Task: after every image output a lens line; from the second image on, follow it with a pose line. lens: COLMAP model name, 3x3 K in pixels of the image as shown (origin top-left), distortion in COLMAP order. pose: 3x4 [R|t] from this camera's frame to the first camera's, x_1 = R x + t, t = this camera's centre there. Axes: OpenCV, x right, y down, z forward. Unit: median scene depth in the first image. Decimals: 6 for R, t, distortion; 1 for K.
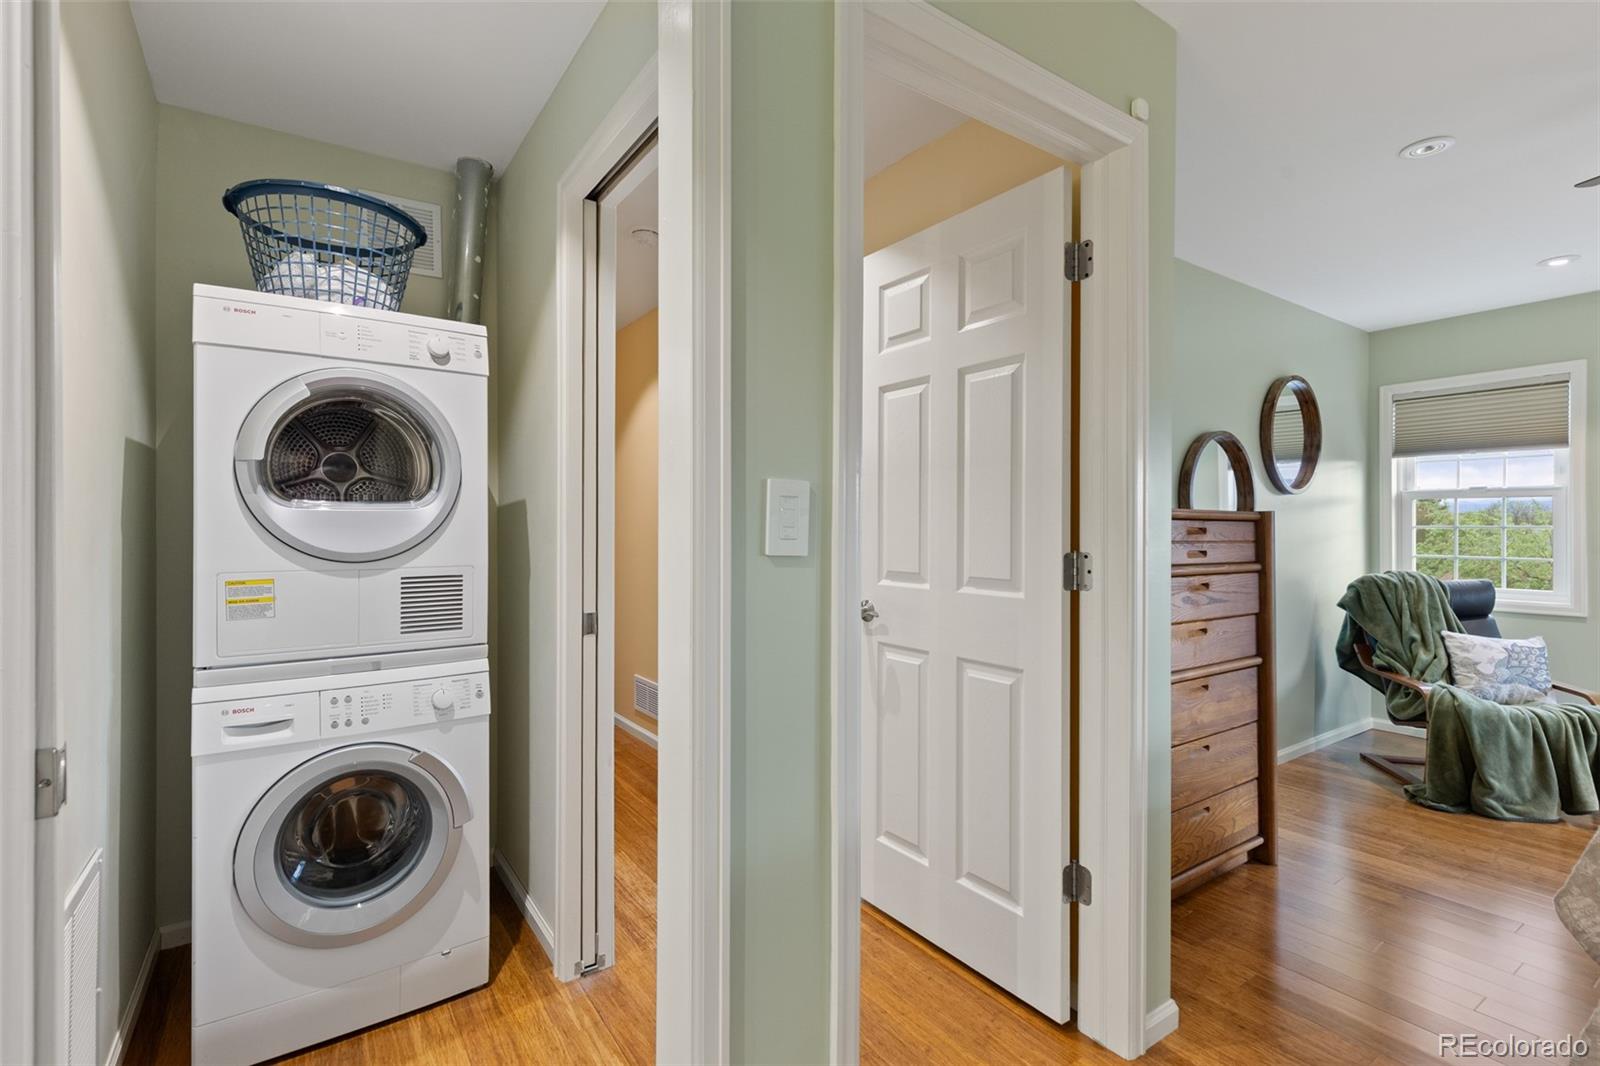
lens RADIAL K [[725.4, 0, 799.6], [0, 725.4, 536.3], [0, 0, 1]] dist [0.009877, -0.001902]
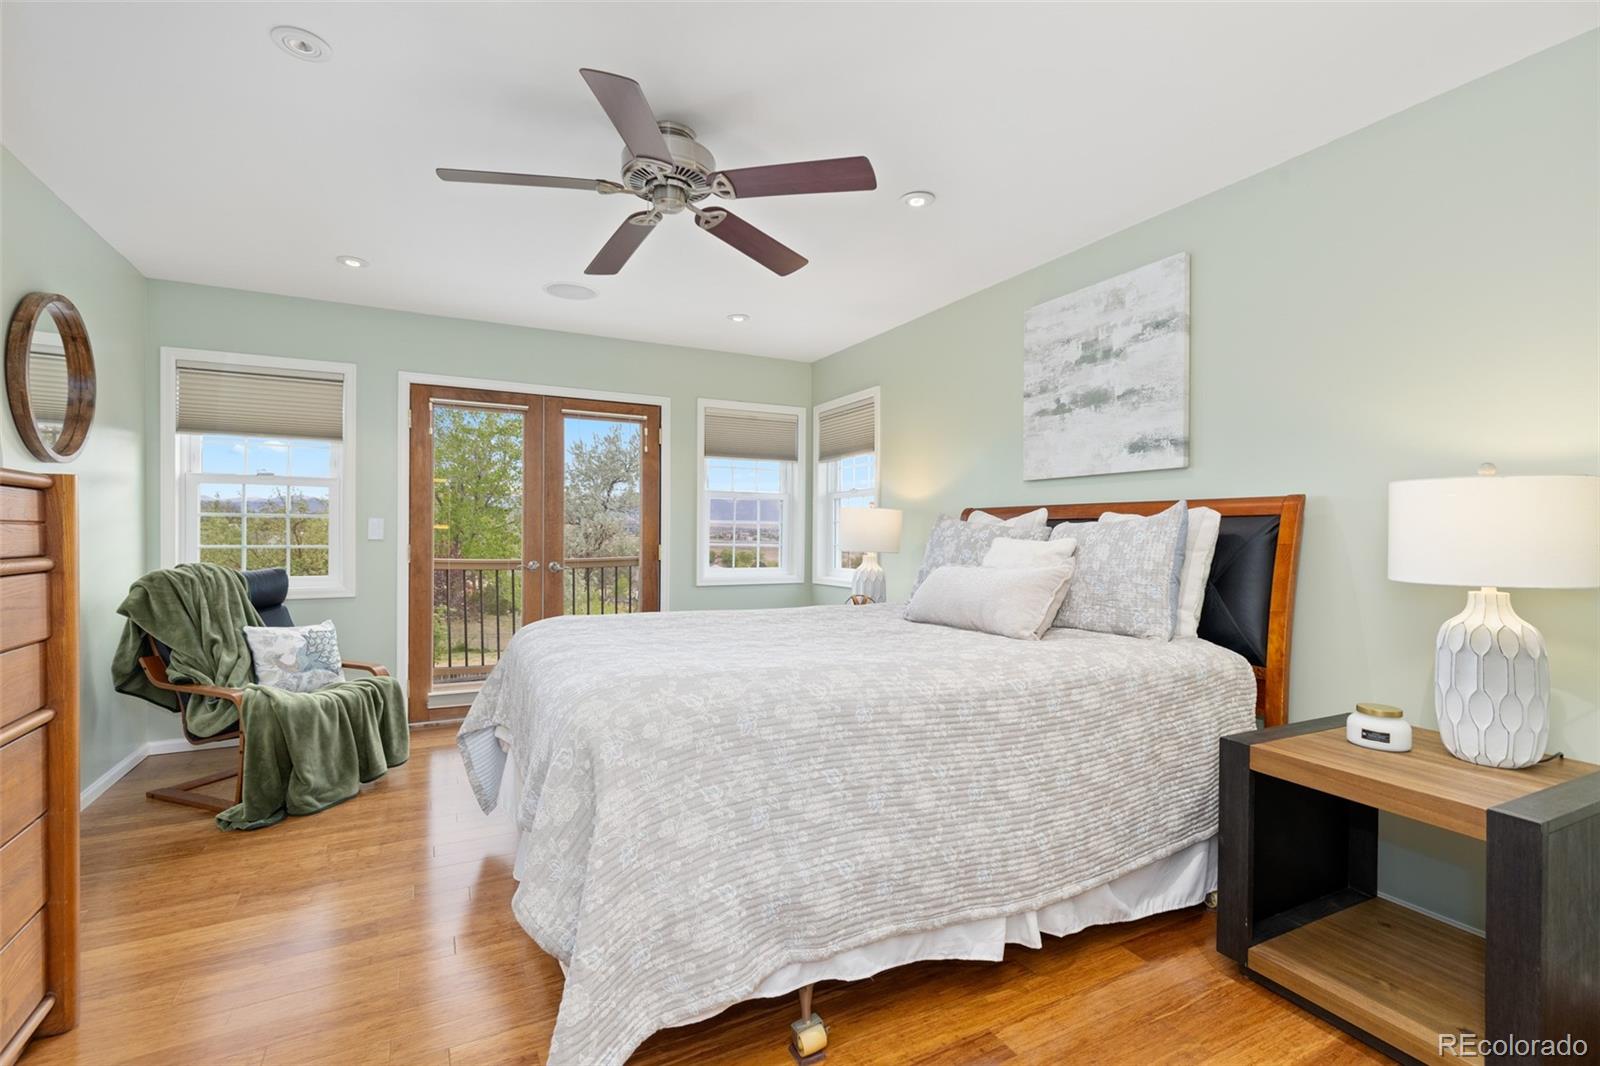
lens RADIAL K [[725.4, 0, 797.2], [0, 725.4, 531.0], [0, 0, 1]] dist [0.009877, -0.001902]
pose [[0.129757, -0.001777, 0.991544, 0.068265], [0.002643, 0.999995, 0.001447, 0.010541], [-0.991542, 0.002433, 0.129761, 0.202425]]
